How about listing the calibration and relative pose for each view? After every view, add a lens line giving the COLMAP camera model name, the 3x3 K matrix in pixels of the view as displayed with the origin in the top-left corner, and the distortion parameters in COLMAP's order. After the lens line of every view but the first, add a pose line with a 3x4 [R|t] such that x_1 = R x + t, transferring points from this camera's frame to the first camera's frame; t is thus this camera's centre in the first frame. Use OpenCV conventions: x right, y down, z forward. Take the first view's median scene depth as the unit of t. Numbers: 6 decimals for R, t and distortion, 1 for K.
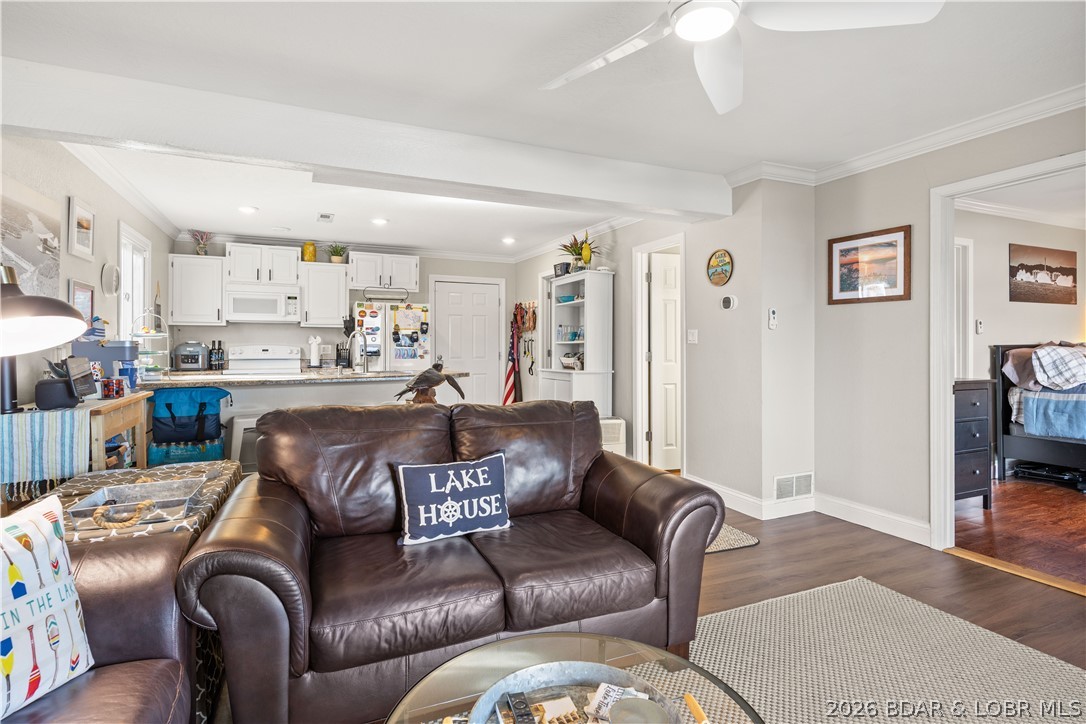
lens RADIAL K [[536.1, 0, 526.5], [0, 536.1, 338.9], [0, 0, 1]] dist [-0.004646, -0.000746]
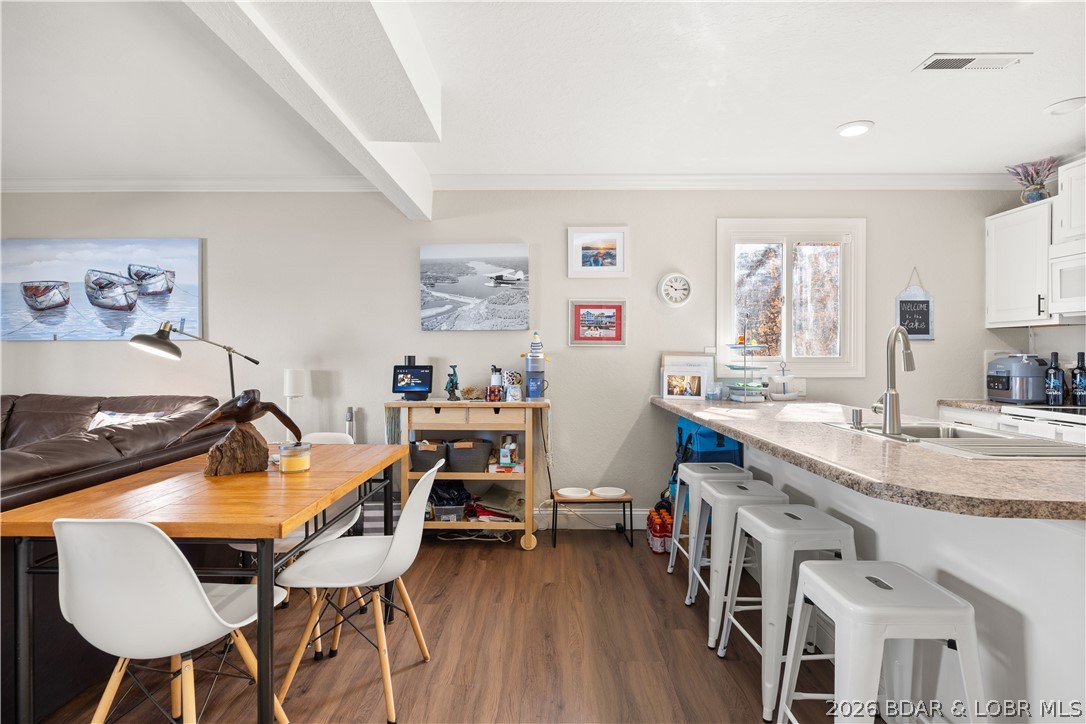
lens RADIAL K [[536.1, 0, 541.8], [0, 536.1, 364.5], [0, 0, 1]] dist [-0.004646, -0.000746]
pose [[-0.418501, 0.014476, -0.908101, 0.135663], [-0.001717, 0.999859, 0.016730, 0.007013], [0.908215, 0.008561, -0.418417, 0.774597]]
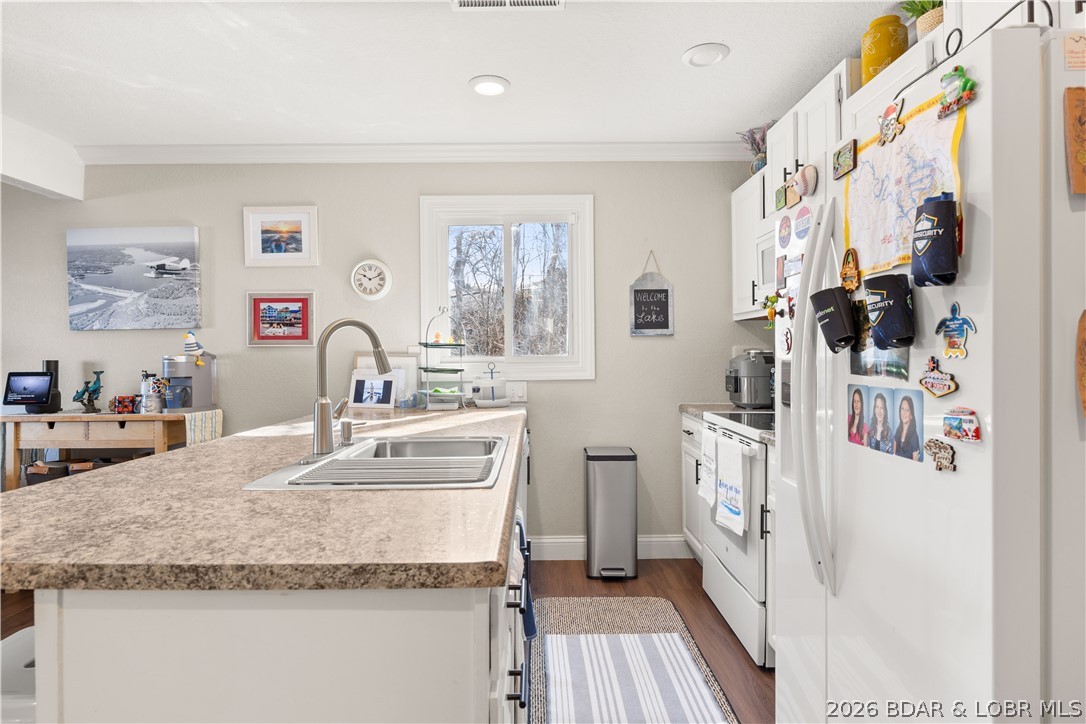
lens RADIAL K [[603.0, 0, 544.7], [0, 603.0, 357.5], [0, 0, 1]] dist [-0.002971, -0.000802]
pose [[-0.397220, 0.005921, -0.917704, -0.018279], [0.009369, 0.999953, 0.002396, 0.008011], [0.917676, -0.007646, -0.397257, 1.053629]]
